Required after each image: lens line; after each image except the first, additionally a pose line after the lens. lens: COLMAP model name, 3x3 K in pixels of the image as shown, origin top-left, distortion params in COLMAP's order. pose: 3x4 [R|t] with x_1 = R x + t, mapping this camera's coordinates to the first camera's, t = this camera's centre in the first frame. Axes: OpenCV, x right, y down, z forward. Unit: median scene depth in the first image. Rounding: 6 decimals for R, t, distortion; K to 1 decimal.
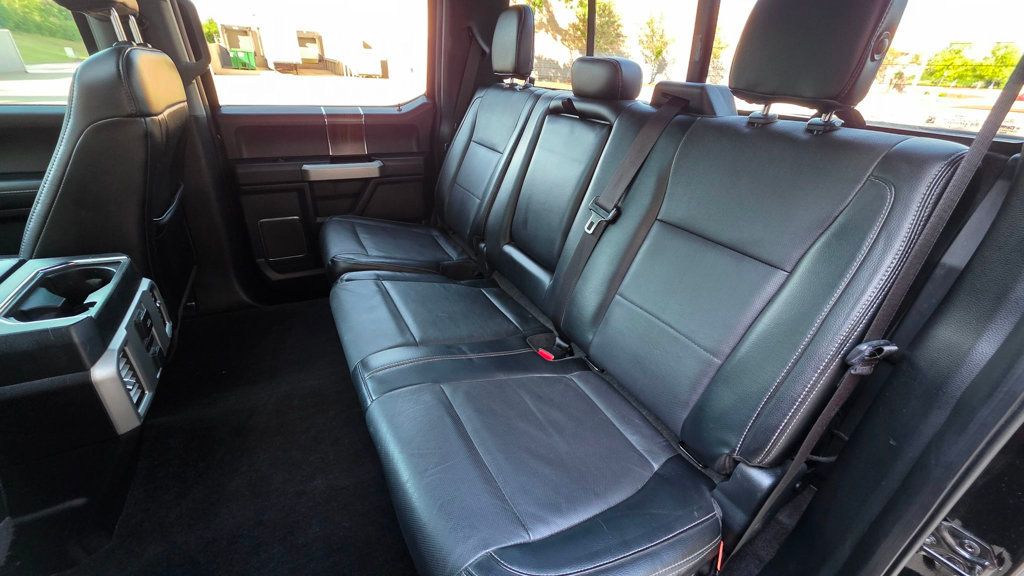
lens RADIAL K [[407.0, 0, 519.5], [0, 407.0, 286.0], [0, 0, 1]] dist [0.000353, -0.000089]
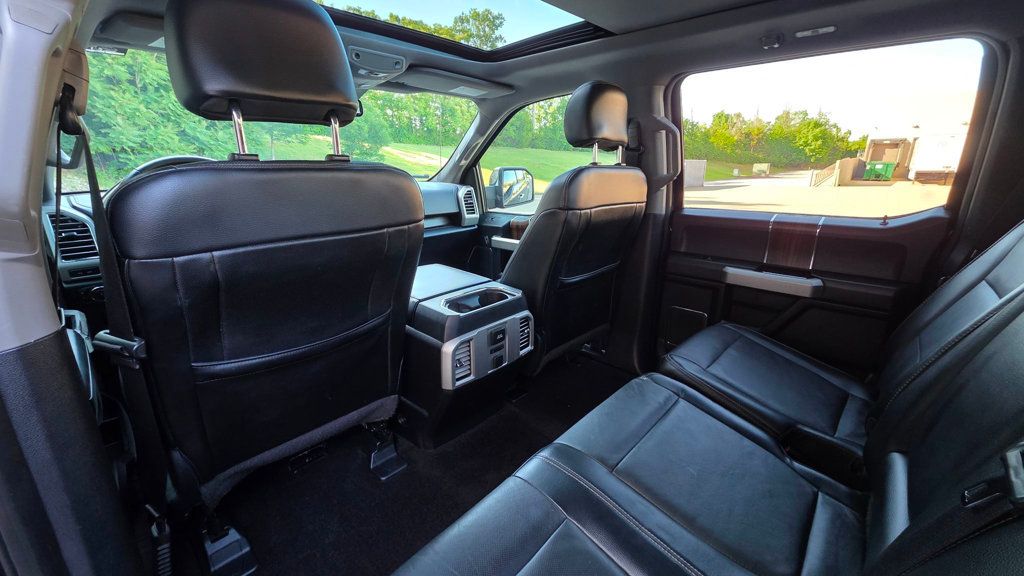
lens RADIAL K [[407.0, 0, 509.2], [0, 407.0, 283.3], [0, 0, 1]] dist [0.000353, -0.000089]
pose [[0.308851, 0.209390, -0.927775, 0.259375], [-0.427782, 0.901813, 0.061124, -0.112683], [0.849479, 0.378007, 0.368099, 0.243029]]
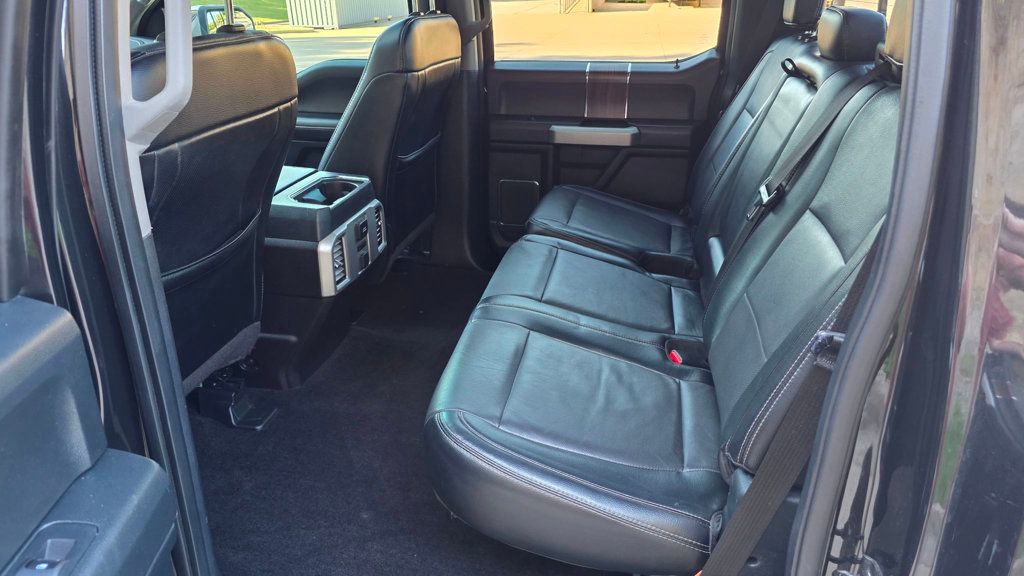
lens RADIAL K [[694.5, 0, 514.0], [0, 694.5, 293.8], [0, 0, 1]] dist [0.027244, -0.015556]
pose [[0.768069, 0.209585, -0.605098, 0.479941], [-0.260243, 0.965534, 0.004094, 0.091123], [0.585101, 0.154328, 0.796140, -0.253821]]
